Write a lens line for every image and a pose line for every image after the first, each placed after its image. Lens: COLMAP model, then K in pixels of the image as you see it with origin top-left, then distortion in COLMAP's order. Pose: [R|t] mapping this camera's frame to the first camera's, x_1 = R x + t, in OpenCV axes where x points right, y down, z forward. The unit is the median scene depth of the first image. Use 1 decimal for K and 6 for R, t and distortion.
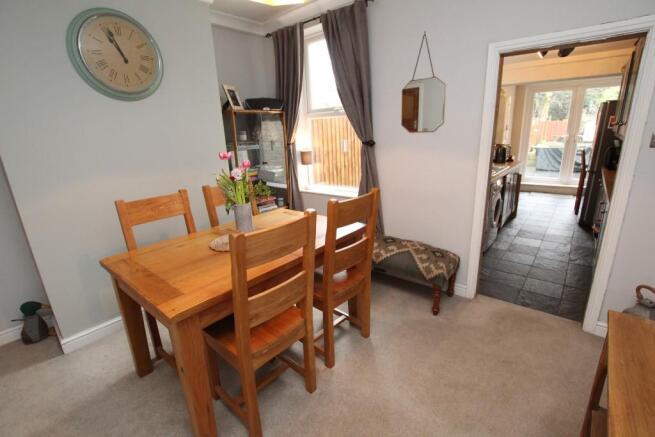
lens RADIAL K [[304.1, 0, 327.5], [0, 304.1, 218.5], [0, 0, 1]] dist [-0.028304, 0.001248]
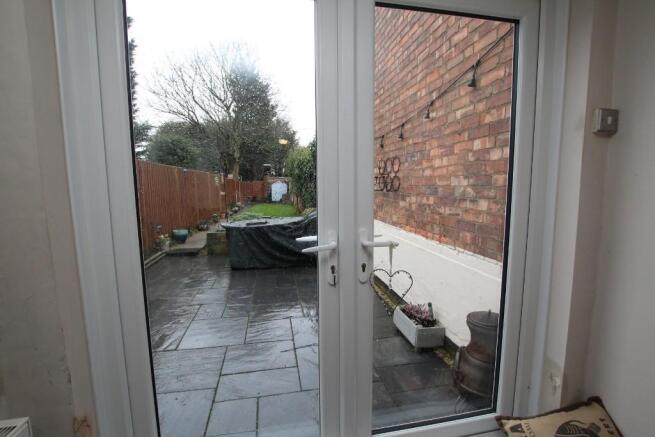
lens RADIAL K [[304.1, 0, 327.5], [0, 304.1, 218.5], [0, 0, 1]] dist [-0.028304, 0.001248]
pose [[0.627980, -0.047387, 0.776785, 0.665054], [0.193393, 0.976336, -0.096785, -0.268081], [-0.753817, 0.211004, 0.622284, 0.894904]]
